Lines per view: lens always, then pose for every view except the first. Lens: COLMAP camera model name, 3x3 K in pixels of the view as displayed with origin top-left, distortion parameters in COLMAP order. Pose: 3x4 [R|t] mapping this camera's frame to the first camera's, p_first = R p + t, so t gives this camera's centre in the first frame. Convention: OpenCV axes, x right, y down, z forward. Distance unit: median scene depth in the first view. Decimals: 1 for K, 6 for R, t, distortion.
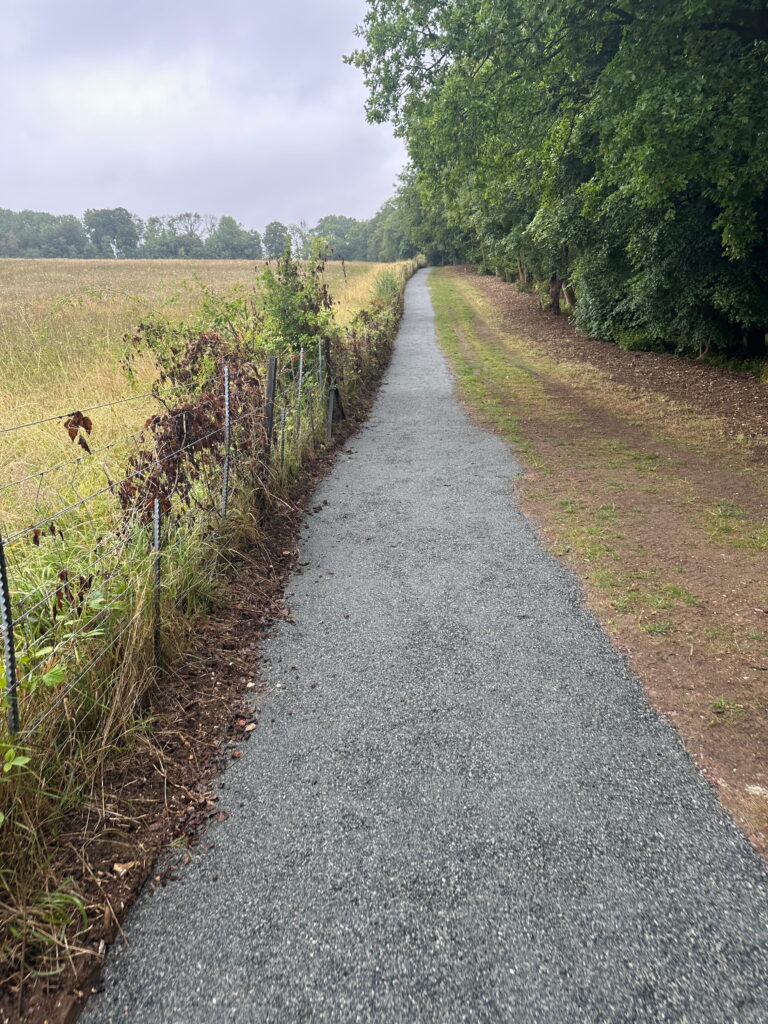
lens RADIAL K [[784.9, 0, 384.0], [0, 784.9, 512.0], [0, 0, 1]] dist [-0.002143, -0.003646]
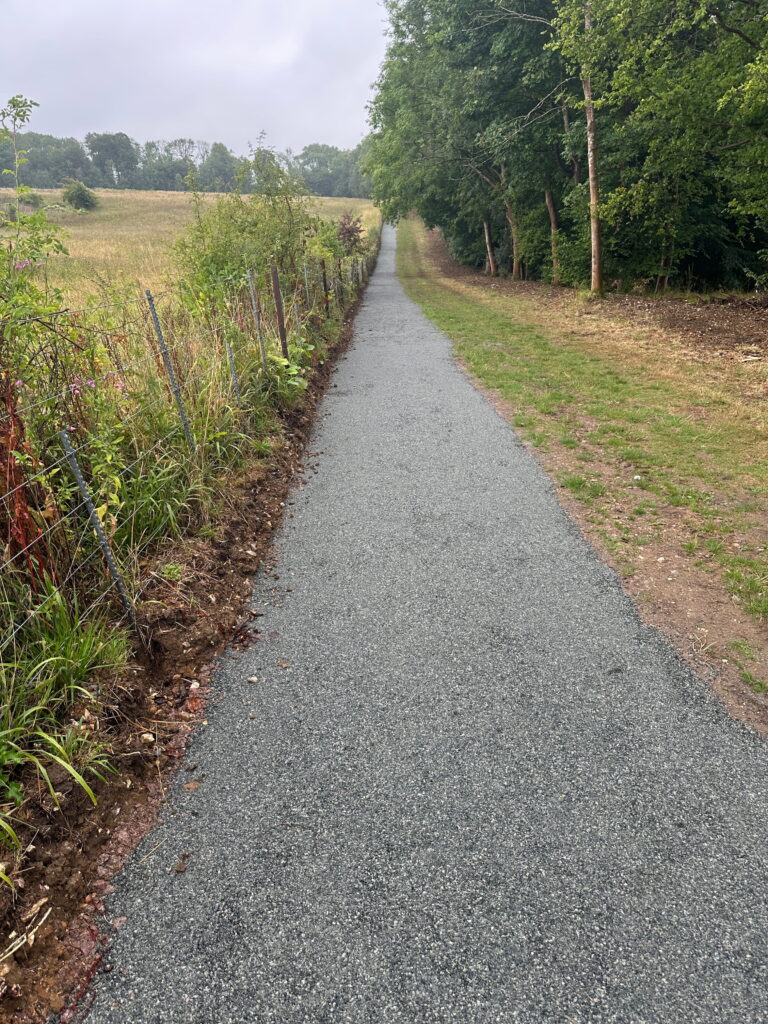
lens RADIAL K [[784.9, 0, 384.0], [0, 784.9, 512.0], [0, 0, 1]] dist [-0.002143, -0.003646]
pose [[0.999382, 0.010596, 0.033503, -0.003427], [-0.013561, 0.995889, 0.089560, 0.030794], [-0.032416, -0.089959, 0.995418, -0.133241]]
